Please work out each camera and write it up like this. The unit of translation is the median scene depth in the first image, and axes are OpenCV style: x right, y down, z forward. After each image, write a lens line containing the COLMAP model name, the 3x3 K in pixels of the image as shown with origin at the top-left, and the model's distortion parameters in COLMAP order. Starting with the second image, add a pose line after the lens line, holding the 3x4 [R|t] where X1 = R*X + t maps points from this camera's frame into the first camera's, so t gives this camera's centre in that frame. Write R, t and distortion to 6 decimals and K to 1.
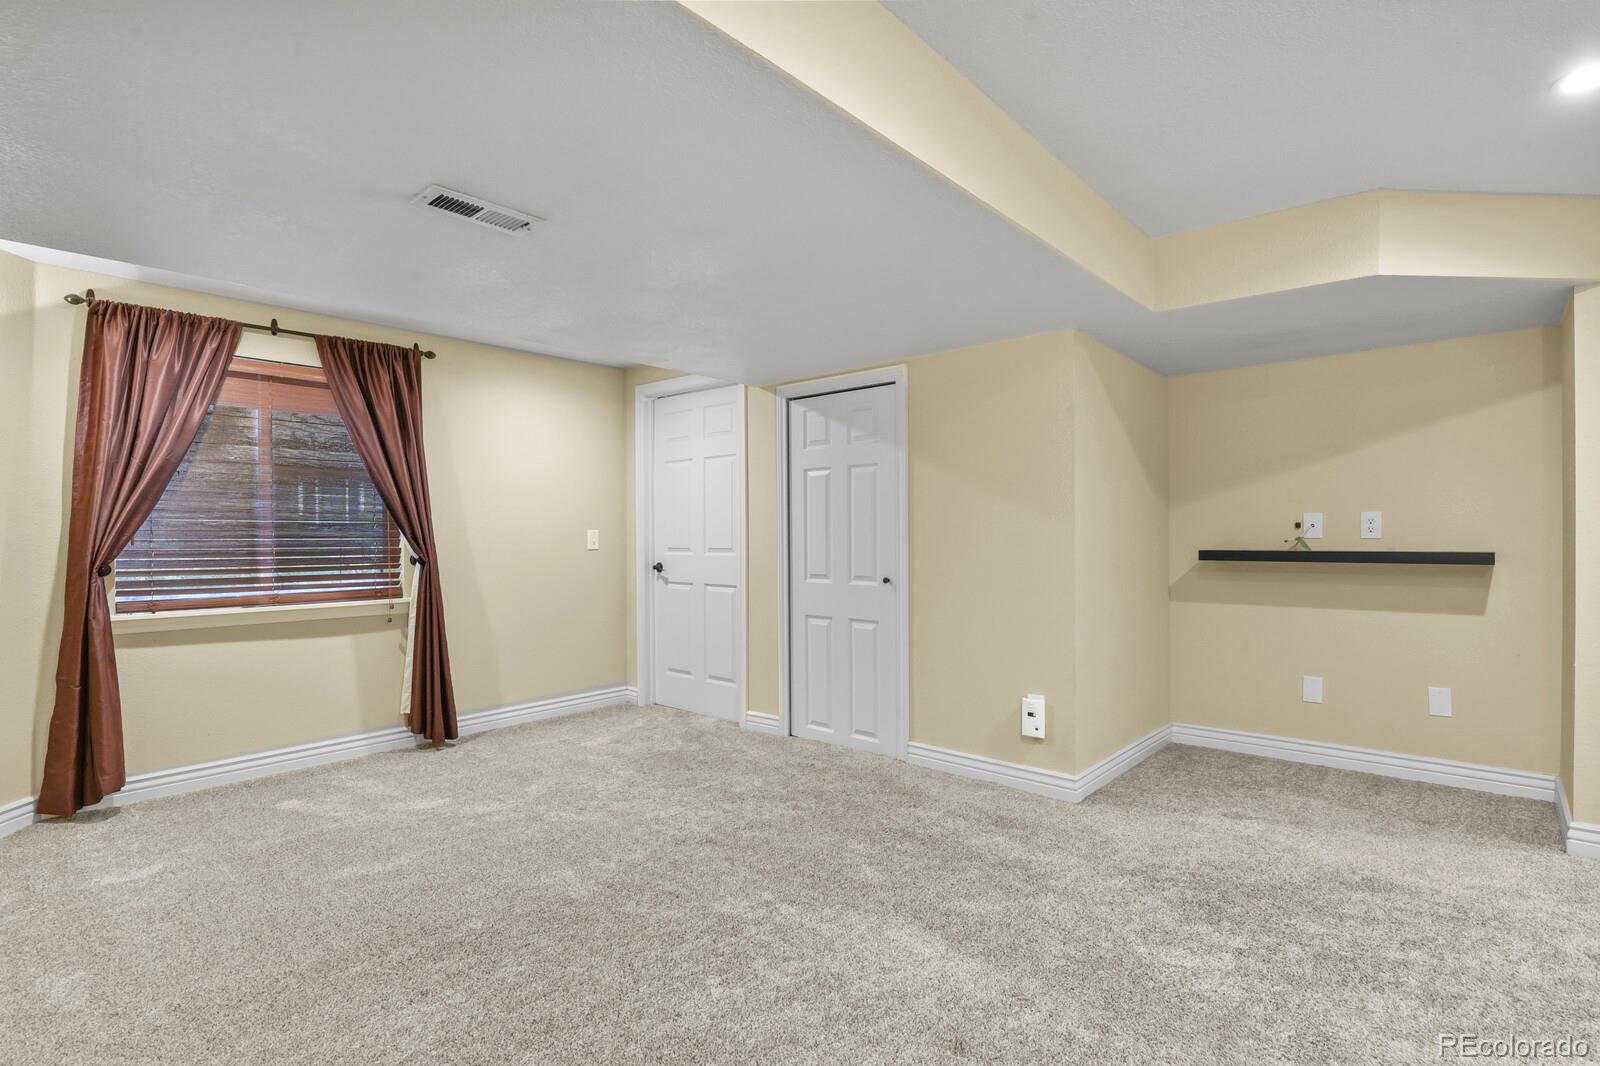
lens RADIAL K [[775.6, 0, 801.7], [0, 775.6, 534.7], [0, 0, 1]] dist [-0.017055, -0.001336]
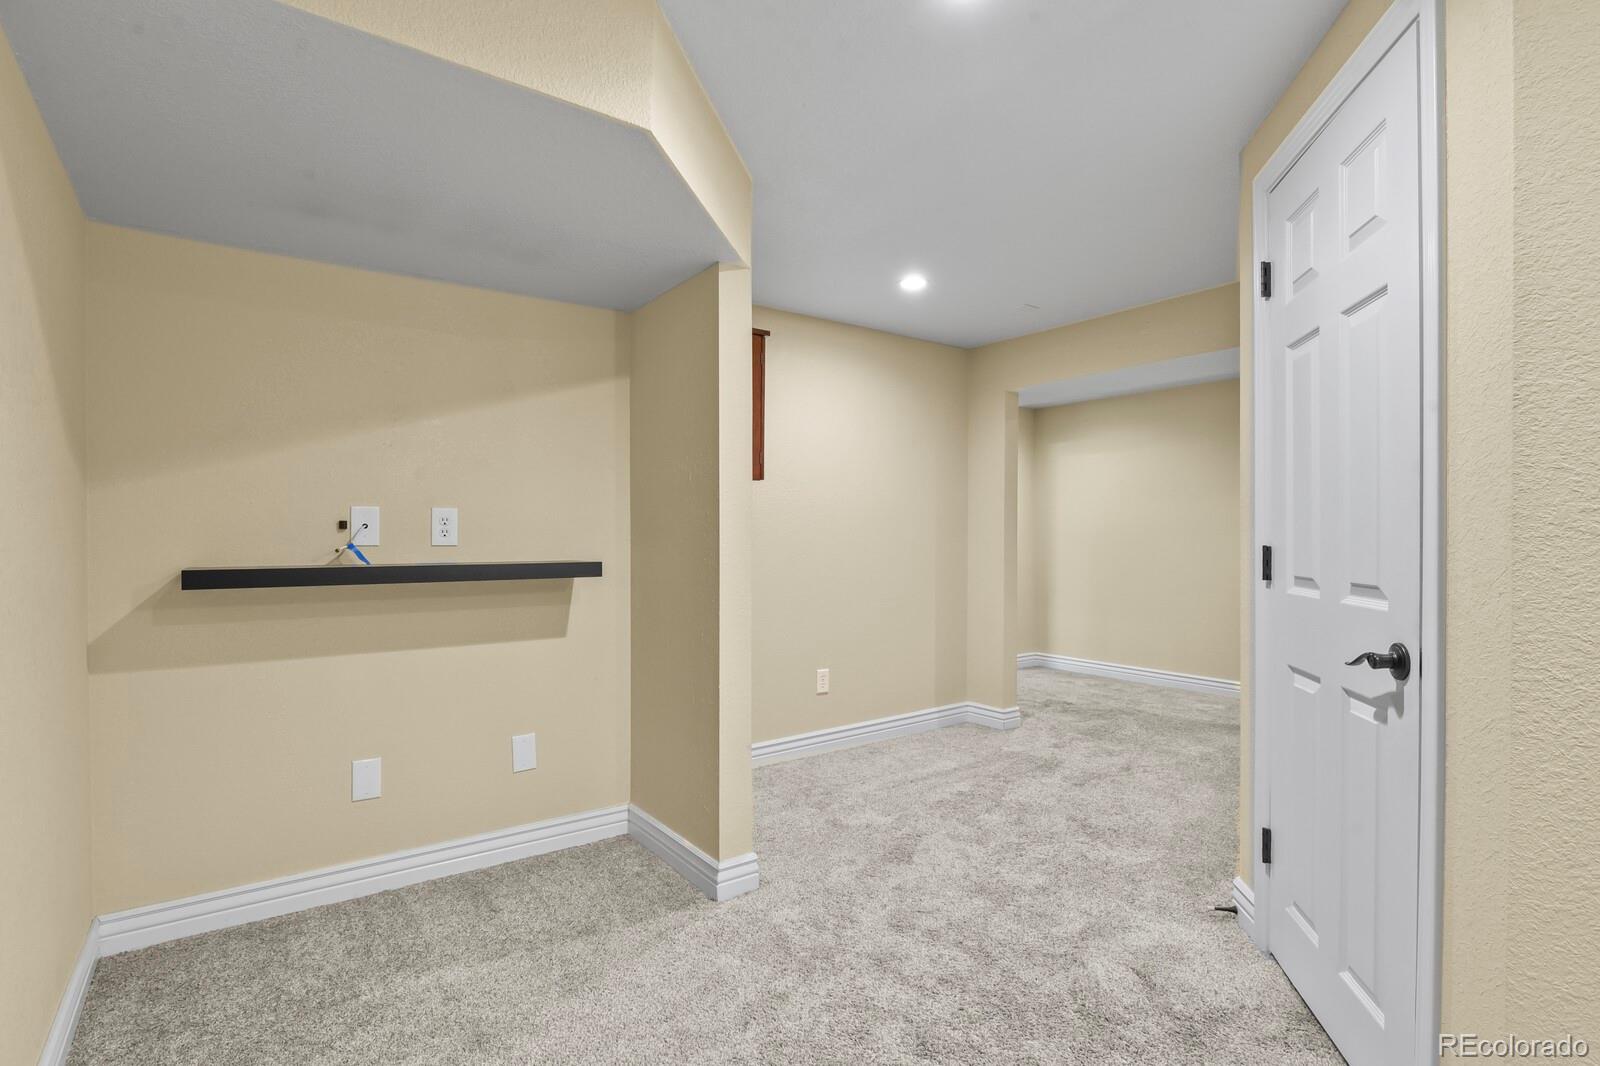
lens RADIAL K [[775.6, 0, 807.2], [0, 775.6, 537.2], [0, 0, 1]] dist [-0.017055, -0.001336]
pose [[0.205792, 0.005812, 0.978578, 0.106181], [-0.000976, 0.999983, -0.005734, 0.001017], [-0.978595, 0.000225, 0.205794, 0.510760]]
